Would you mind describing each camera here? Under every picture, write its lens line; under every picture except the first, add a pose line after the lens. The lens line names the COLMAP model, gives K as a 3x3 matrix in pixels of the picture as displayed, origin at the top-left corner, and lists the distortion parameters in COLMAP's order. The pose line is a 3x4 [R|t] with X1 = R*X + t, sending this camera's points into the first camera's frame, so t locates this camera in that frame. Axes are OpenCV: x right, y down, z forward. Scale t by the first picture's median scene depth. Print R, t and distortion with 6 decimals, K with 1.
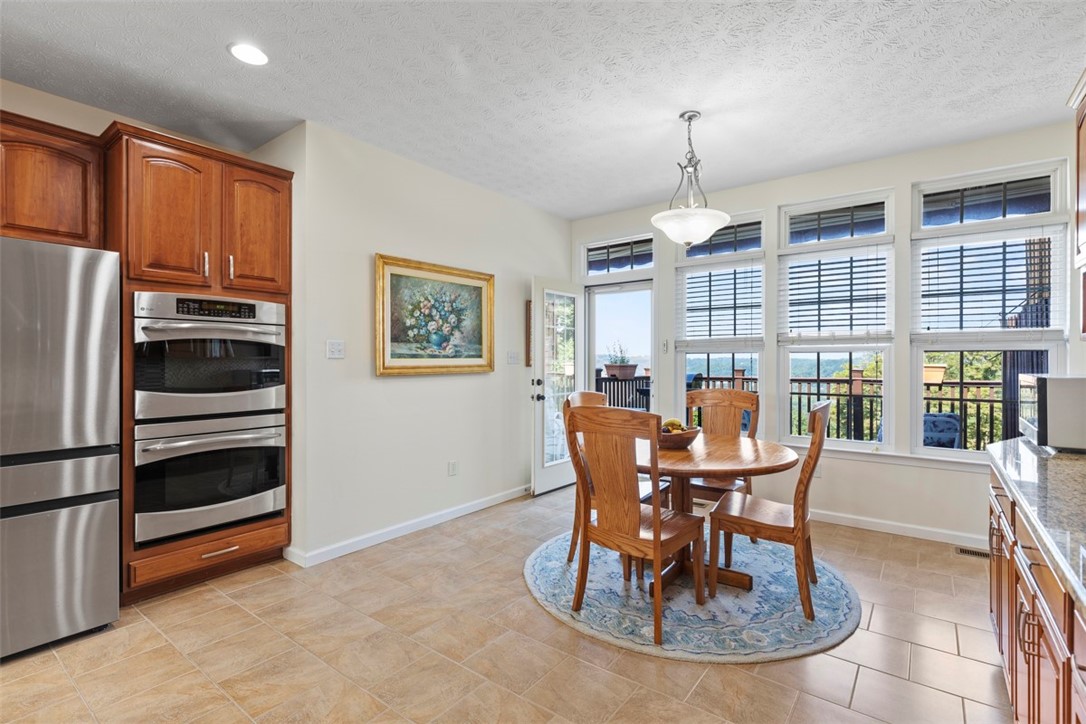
lens RADIAL K [[506.5, 0, 547.4], [0, 506.5, 358.6], [0, 0, 1]] dist [-0.001911, -0.000402]
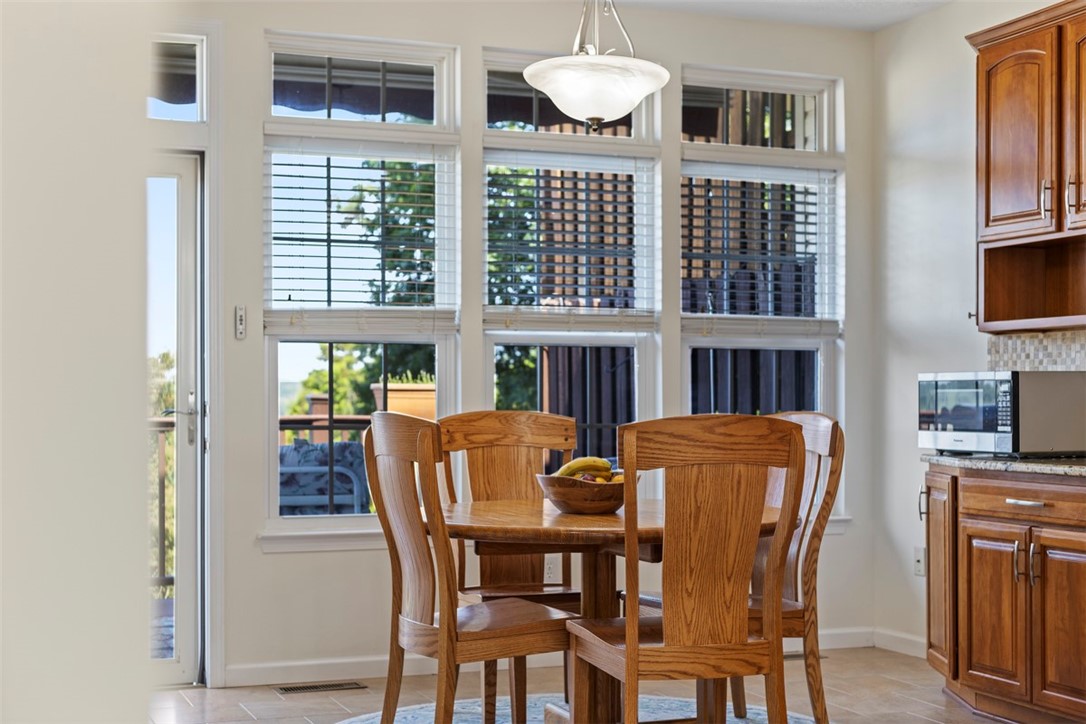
lens RADIAL K [[1548.4, 0, 544.1], [0, 1548.4, 407.4], [0, 0, 1]] dist [0.035571, 0.023258]
pose [[0.525060, -0.001062, 0.851064, -1.202172], [-0.002238, 0.999994, 0.002629, 0.069161], [-0.851062, -0.003285, 0.525055, 0.230002]]
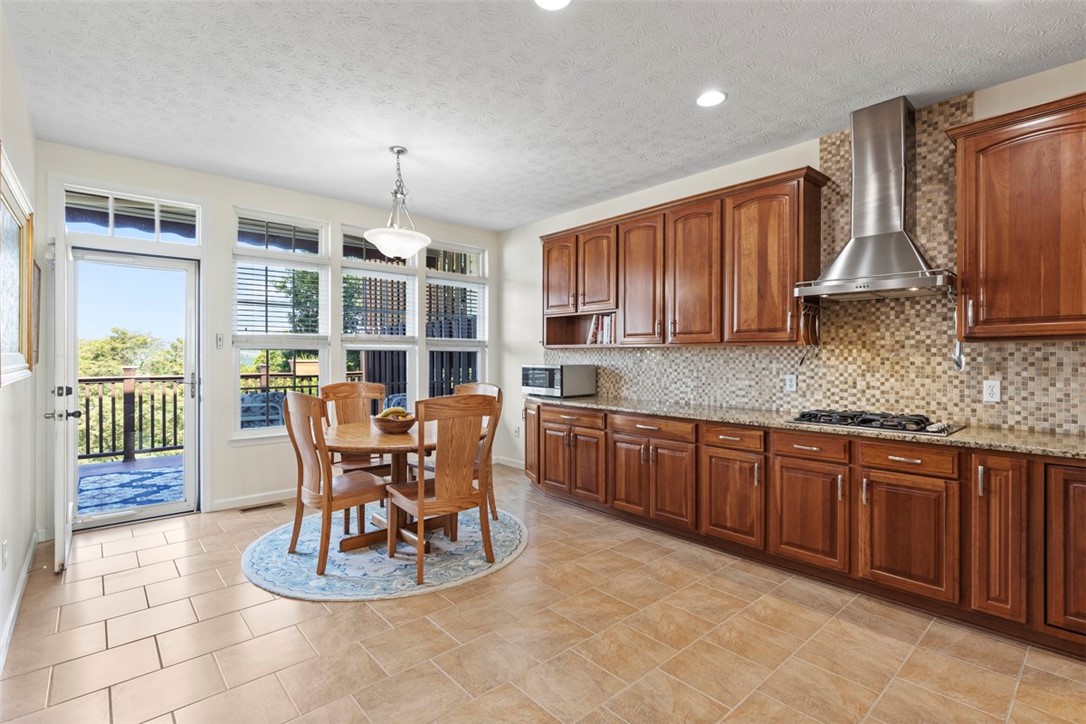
lens RADIAL K [[506.5, 0, 547.4], [0, 506.5, 358.6], [0, 0, 1]] dist [-0.001911, -0.000402]
pose [[0.191007, -0.001717, 0.981587, -0.883832], [-0.003615, 0.999990, 0.002453, 0.003082], [-0.981582, -0.004017, 0.190999, 0.473291]]
